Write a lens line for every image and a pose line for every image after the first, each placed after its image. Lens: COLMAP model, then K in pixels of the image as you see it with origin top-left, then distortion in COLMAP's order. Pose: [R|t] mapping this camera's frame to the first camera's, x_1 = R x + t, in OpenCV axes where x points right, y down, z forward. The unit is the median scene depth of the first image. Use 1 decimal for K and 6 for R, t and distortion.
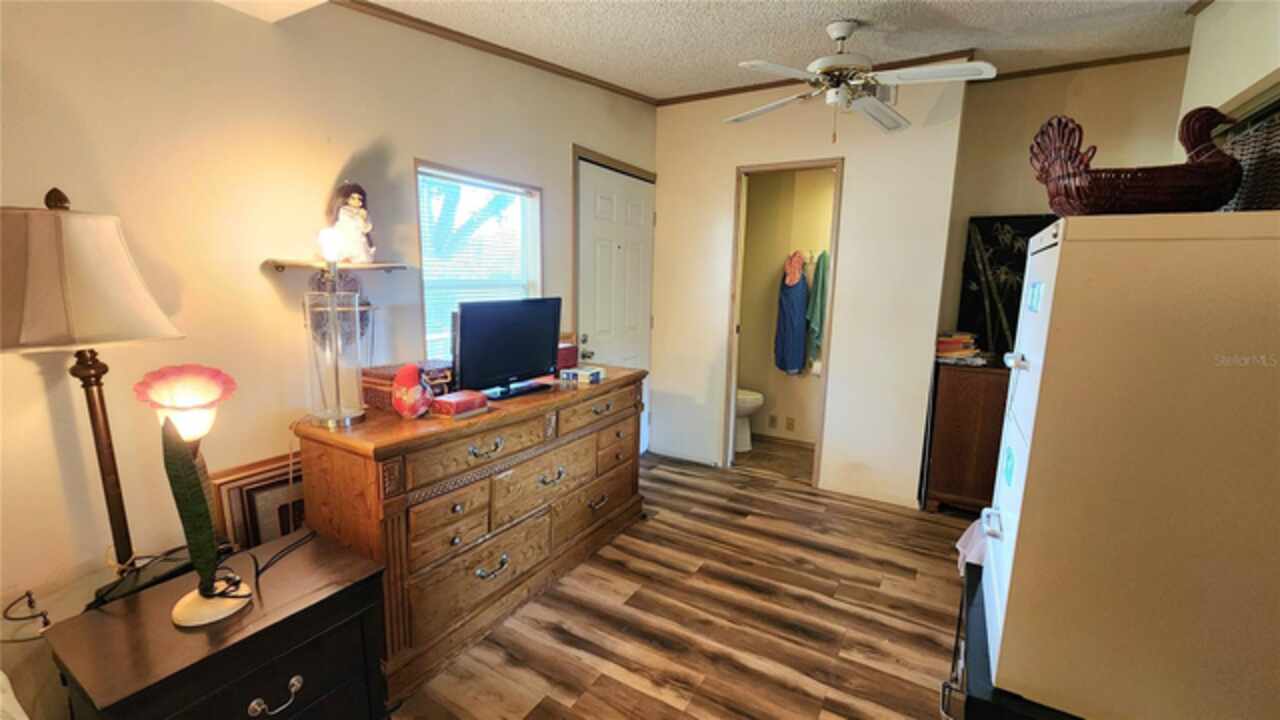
lens RADIAL K [[526.6, 0, 599.7], [0, 526.6, 327.8], [0, 0, 1]] dist [0.006838, -0.005238]
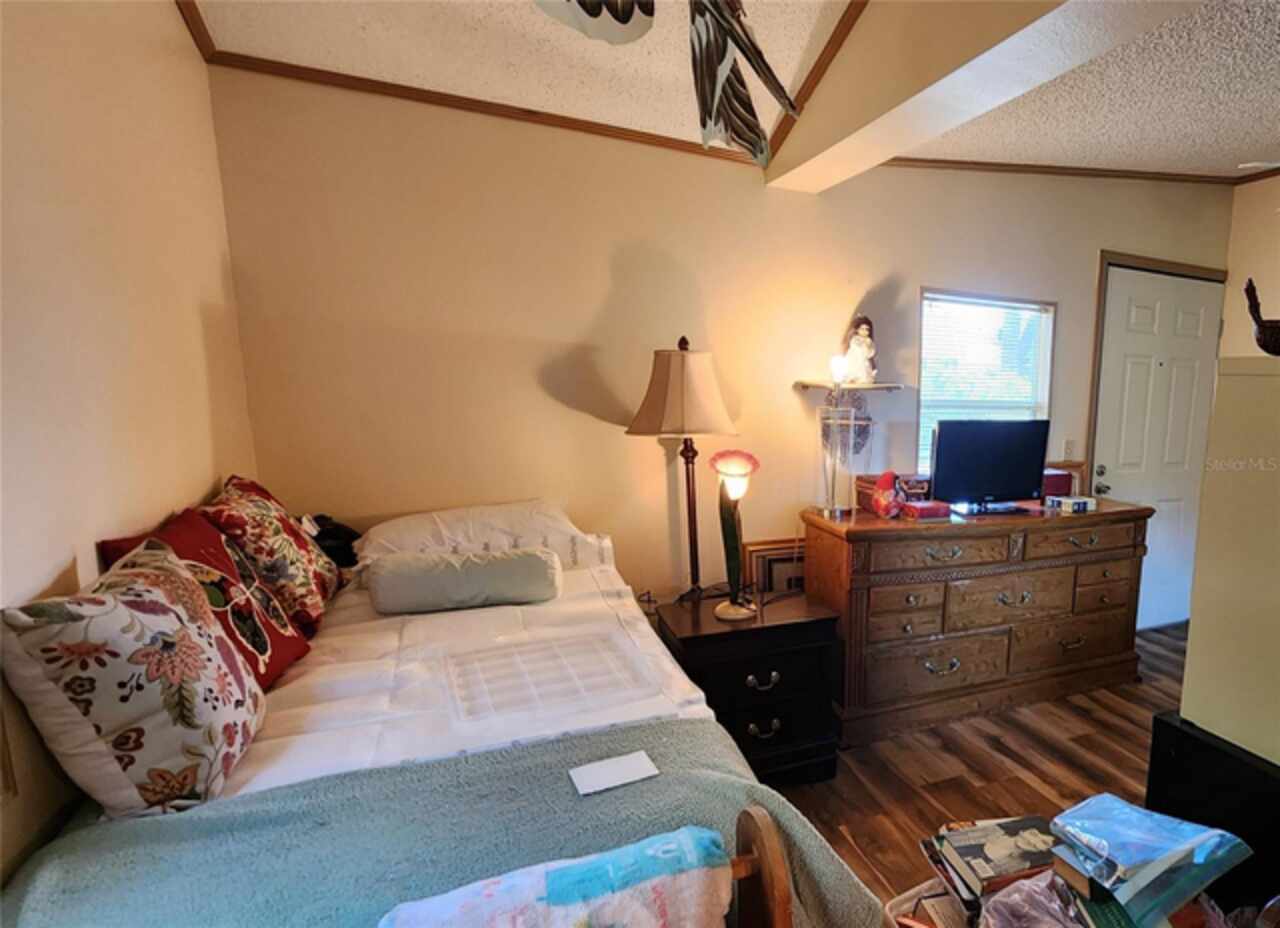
lens RADIAL K [[807.2, 0, 640.3], [0, 807.2, 459.9], [0, 0, 1]] dist [0.000933, -0.000904]
pose [[0.679752, 0.072991, -0.729801, 0.541490], [-0.086265, 0.996086, 0.019274, 0.055158], [0.728351, 0.049854, 0.683388, -0.587581]]
